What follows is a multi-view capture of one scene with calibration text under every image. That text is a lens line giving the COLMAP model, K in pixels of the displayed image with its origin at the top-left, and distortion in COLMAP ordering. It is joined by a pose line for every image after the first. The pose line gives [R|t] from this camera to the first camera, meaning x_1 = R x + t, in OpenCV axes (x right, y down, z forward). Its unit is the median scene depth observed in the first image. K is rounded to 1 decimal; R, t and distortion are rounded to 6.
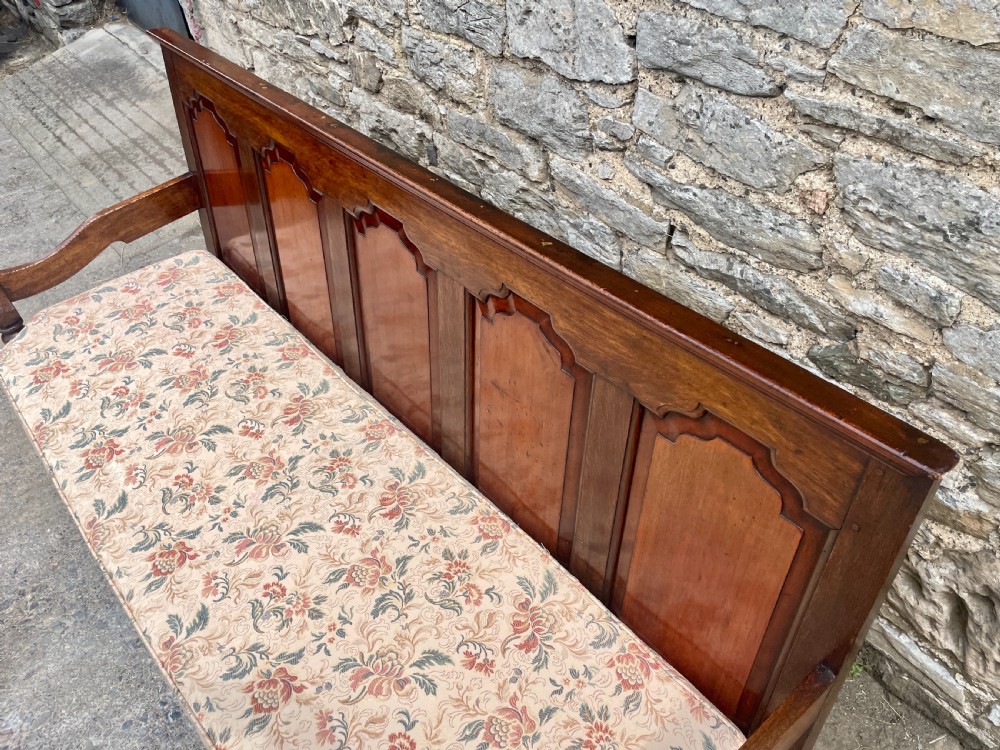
lens RADIAL K [[783.4, 0, 499.1], [0, 783.4, 369.8], [0, 0, 1]] dist [0.078929, -0.123739]
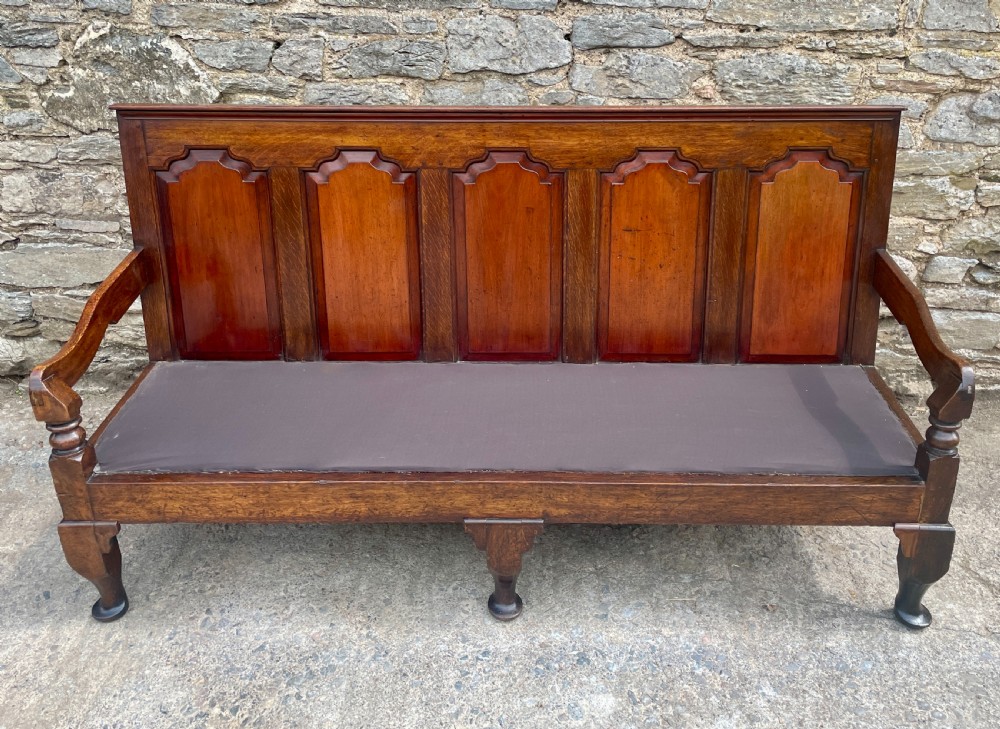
lens RADIAL K [[954.3, 0, 518.7], [0, 954.3, 323.0], [0, 0, 1]] dist [0.038299, 0.000000]
pose [[0.660672, -0.251856, 0.707164, -1.484486], [0.467198, 0.875309, -0.124741, 0.307635], [-0.587570, 0.412798, 0.695959, -0.074555]]
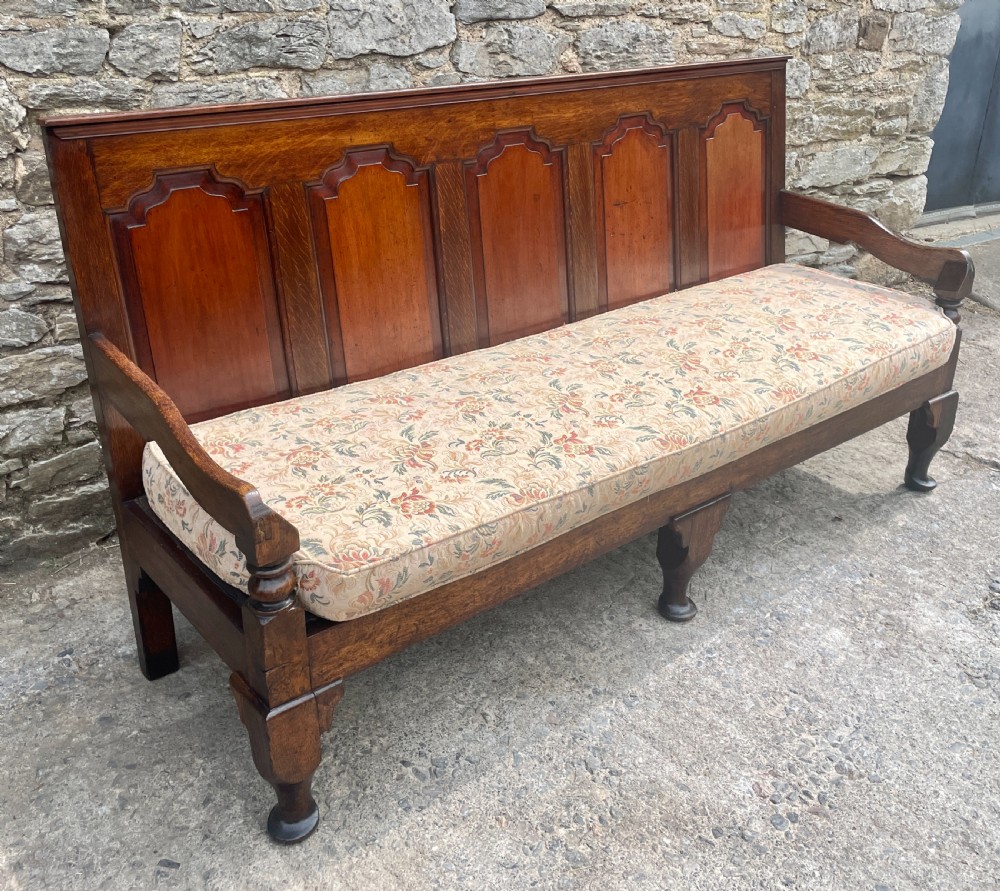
lens RADIAL K [[1035.7, 0, 538.4], [0, 1035.7, 409.3], [0, 0, 1]] dist [0.020069, 0.000000]
pose [[0.002717, -0.365042, 0.930987, -1.902222], [0.643353, 0.713375, 0.277838, -0.329980], [-0.765565, 0.598198, 0.236789, 0.889376]]
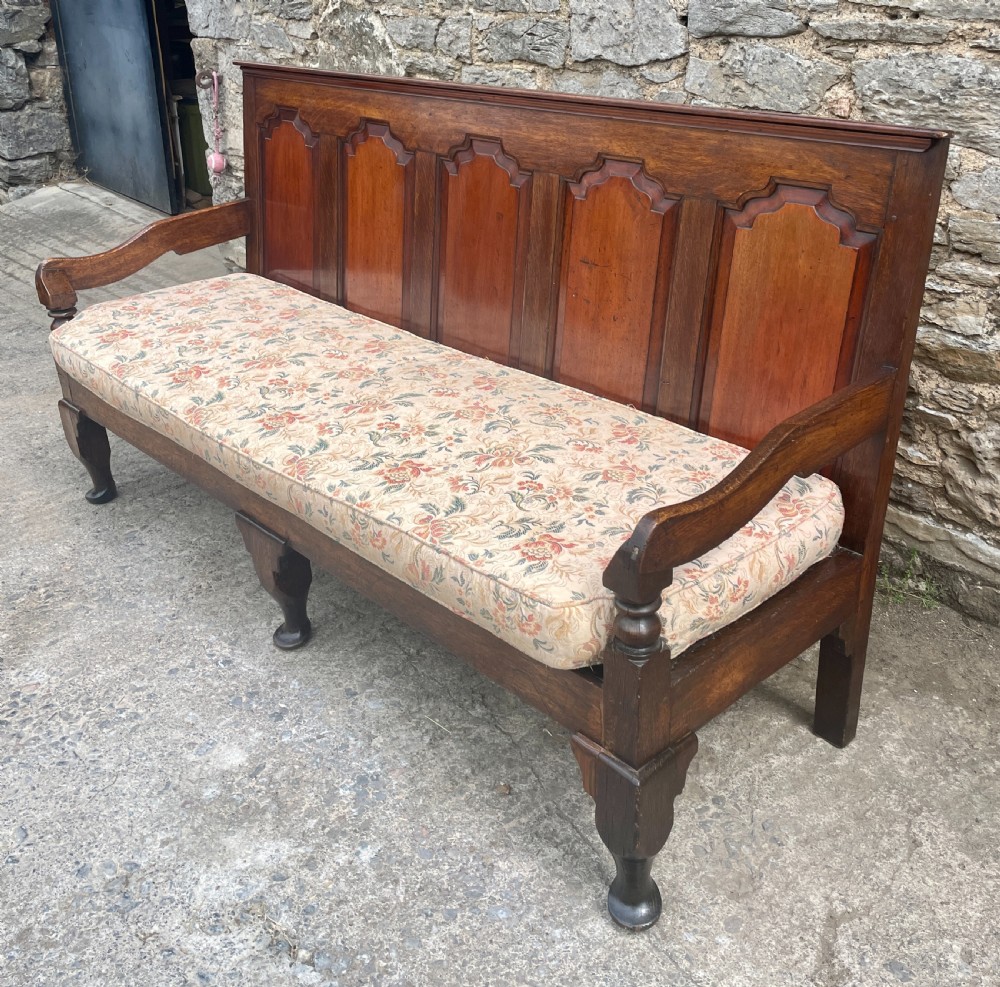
lens RADIAL K [[1059.7, 0, 499.5], [0, 1059.7, 398.7], [0, 0, 1]] dist [0.023012, 0.000000]
pose [[0.998187, 0.017340, 0.057632, -0.214888], [0.002233, 0.946265, -0.323383, 0.710142], [-0.060142, 0.322926, 0.944511, -0.385954]]
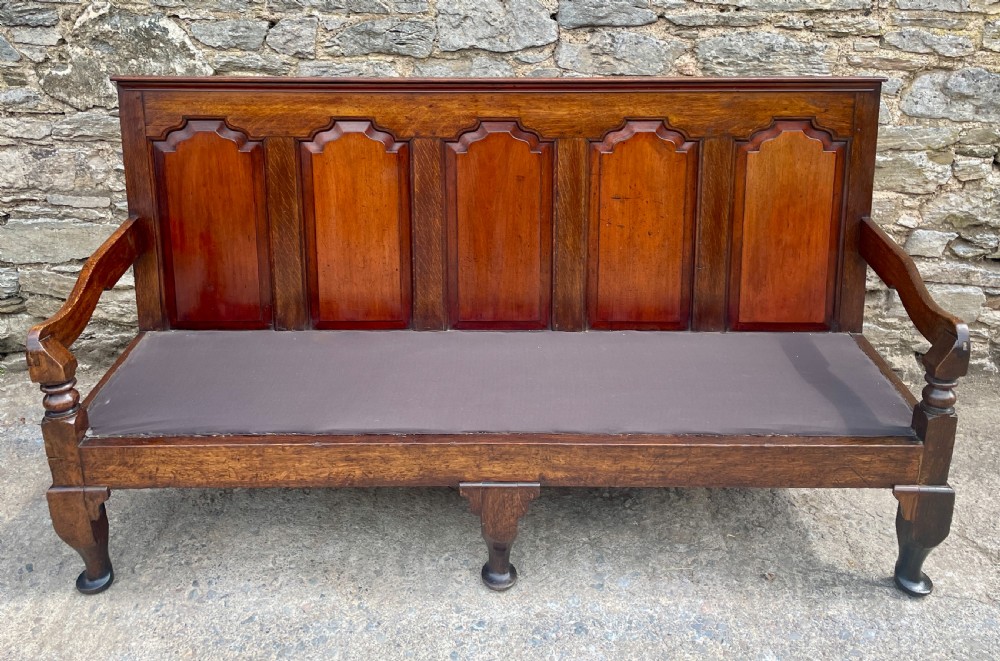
lens RADIAL K [[948.0, 0, 493.3], [0, 948.0, 245.7], [0, 0, 1]] dist [0.041769, 0.000000]
pose [[0.653580, -0.192581, 0.731947, -1.535345], [0.470089, 0.861223, -0.193164, 0.344886], [-0.593170, 0.470328, 0.653408, -0.018887]]
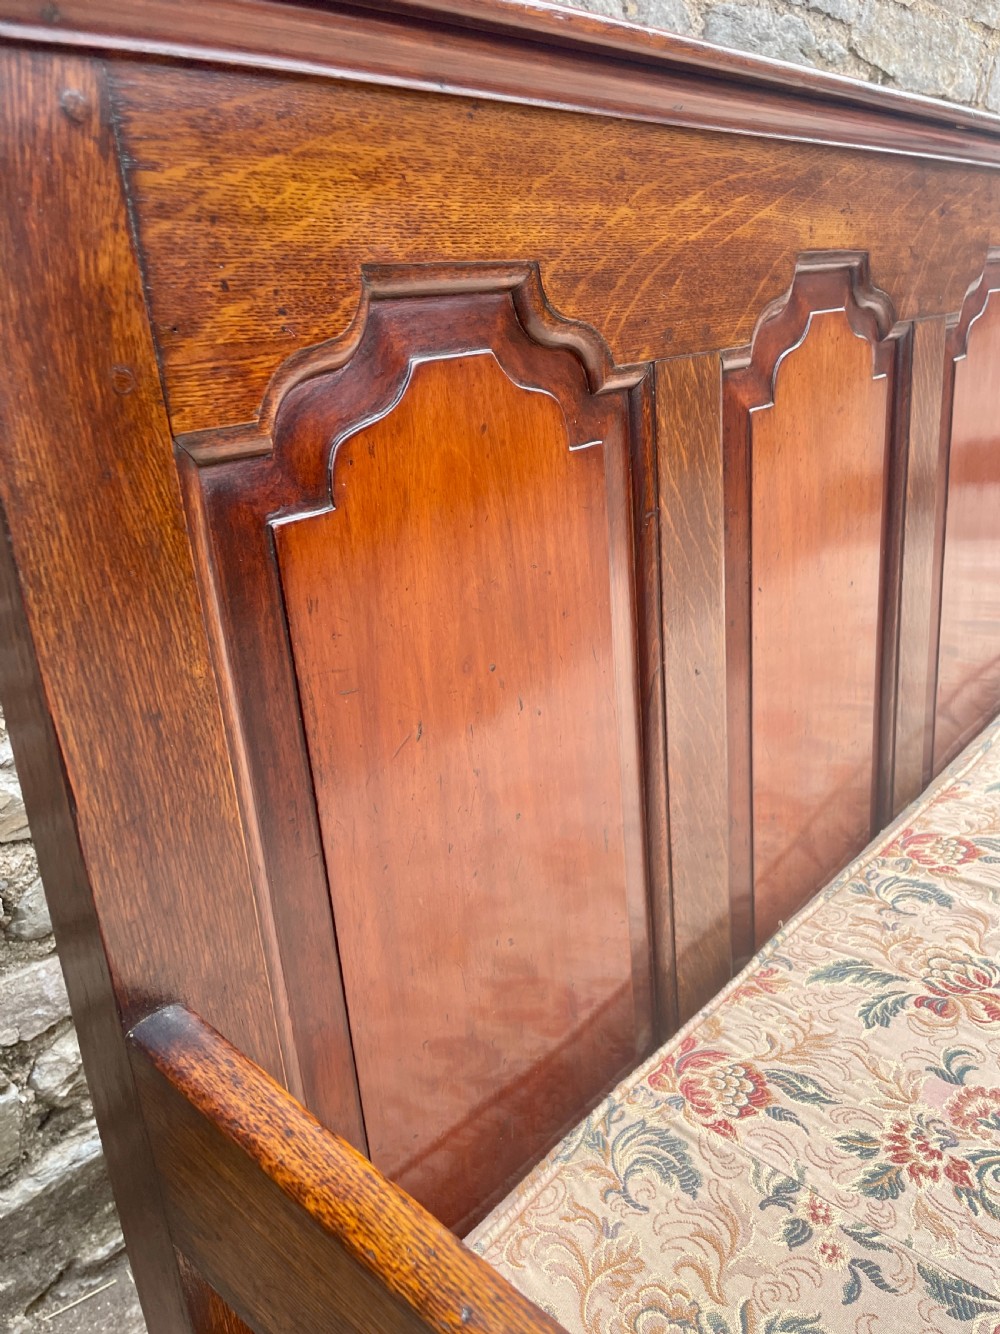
lens RADIAL K [[1045.0, 0, 488.0], [0, 1045.0, 657.5], [0, 0, 1]] dist [0.078929, -0.123739]
pose [[-0.142925, -0.304442, 0.941747, -0.876715], [0.669021, 0.671490, 0.318610, -0.493868], [-0.729372, 0.675586, 0.107705, 1.418906]]
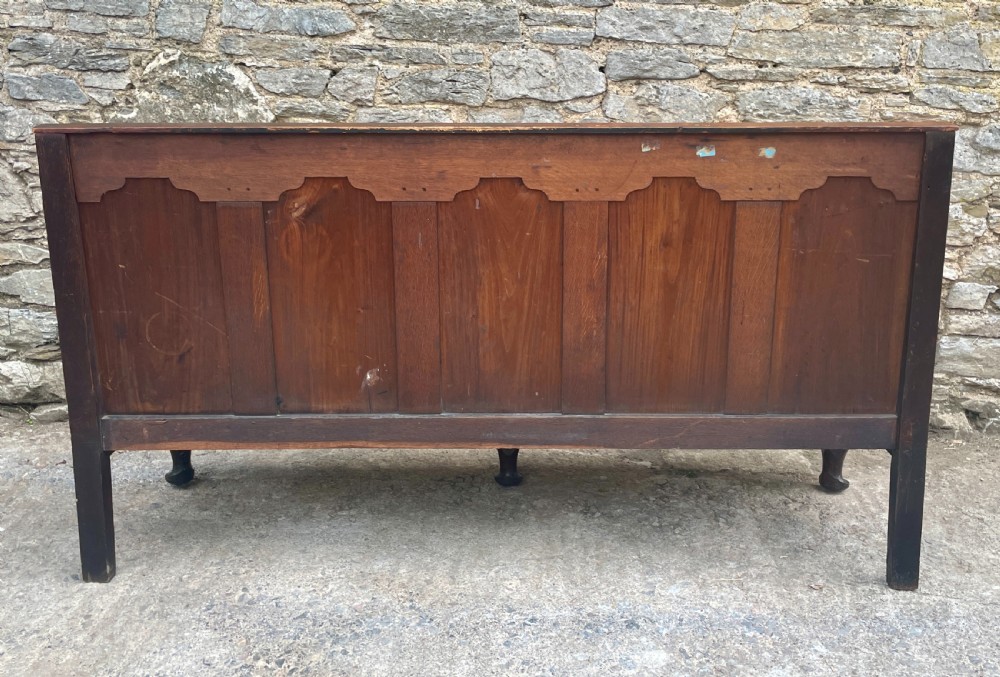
lens RADIAL K [[1073.7, 0, 540.9], [0, 1073.7, 223.1], [0, 0, 1]] dist [0.062982, 0.000000]
pose [[0.640912, -0.053424, 0.765753, -1.846612], [0.464130, 0.821538, -0.331147, 0.624823], [-0.611404, 0.567645, 0.551329, -0.058627]]
